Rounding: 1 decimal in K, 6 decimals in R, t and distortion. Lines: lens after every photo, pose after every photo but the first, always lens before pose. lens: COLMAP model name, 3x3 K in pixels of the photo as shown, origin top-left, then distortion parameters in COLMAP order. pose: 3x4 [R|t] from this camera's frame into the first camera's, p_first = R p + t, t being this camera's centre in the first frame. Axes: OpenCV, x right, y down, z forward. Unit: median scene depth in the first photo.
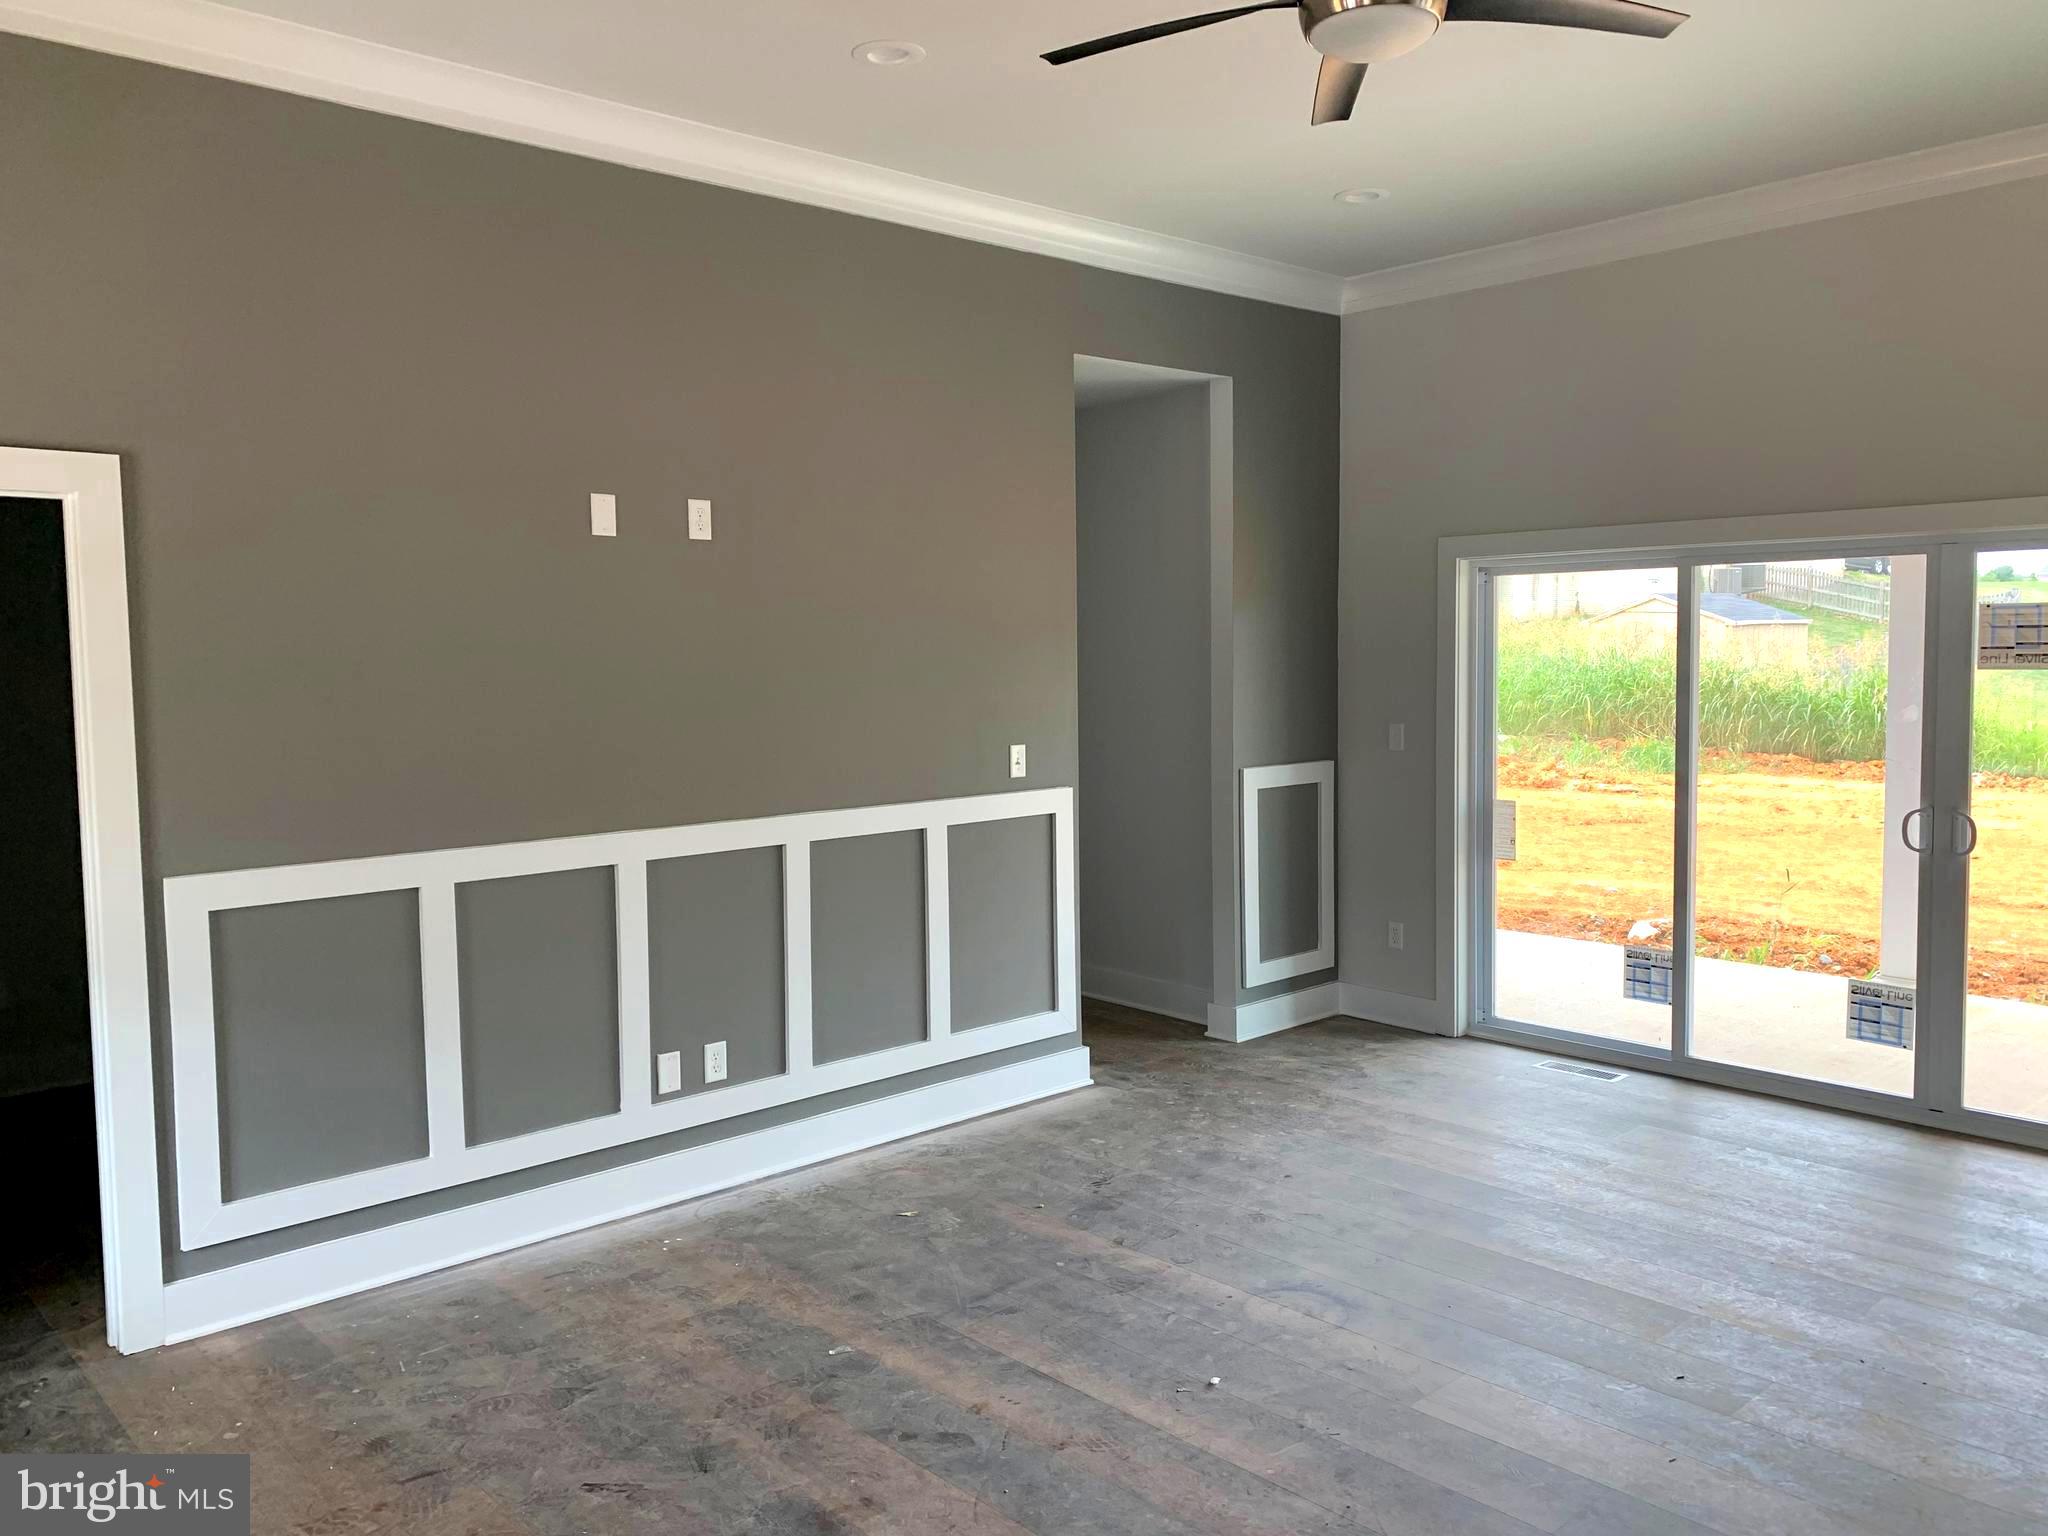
lens RADIAL K [[1584.5, 0, 1020.6], [0, 1584.5, 762.7], [0, 0, 1]] dist [0.034178, -0.018574]
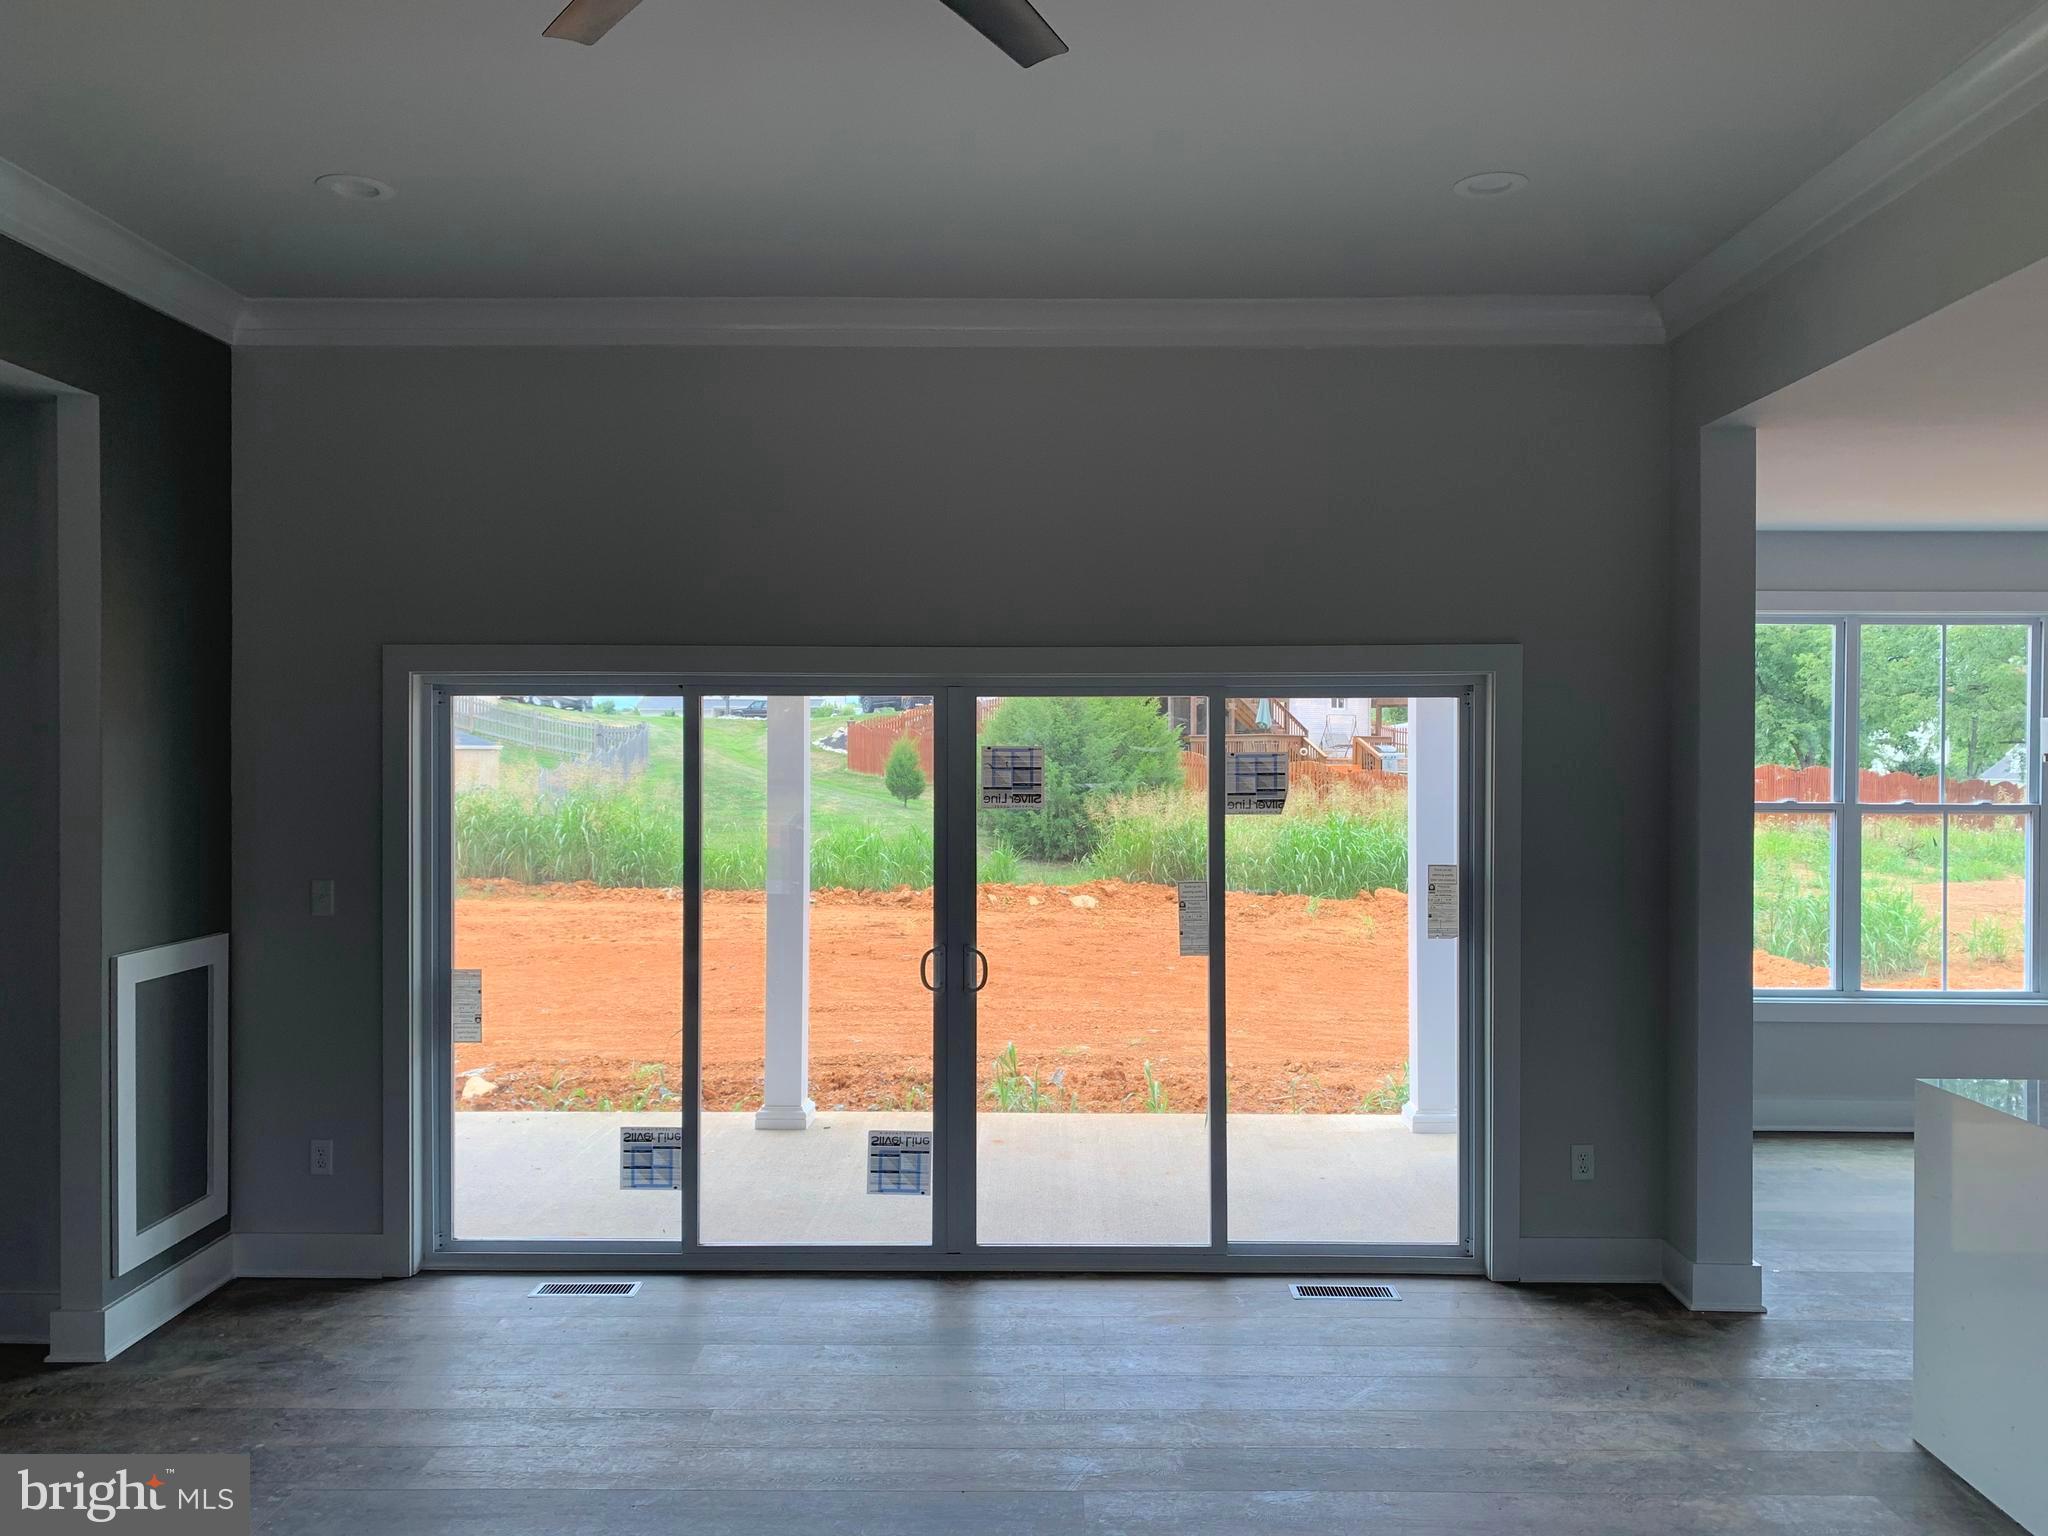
lens RADIAL K [[1584.5, 0, 1024.9], [0, 1584.5, 770.1], [0, 0, 1]] dist [0.034178, -0.018574]
pose [[0.686403, 0.006432, 0.727193, -0.101065], [0.045404, 0.997631, -0.051682, -0.024706], [-0.725802, 0.068492, 0.684485, 0.240069]]
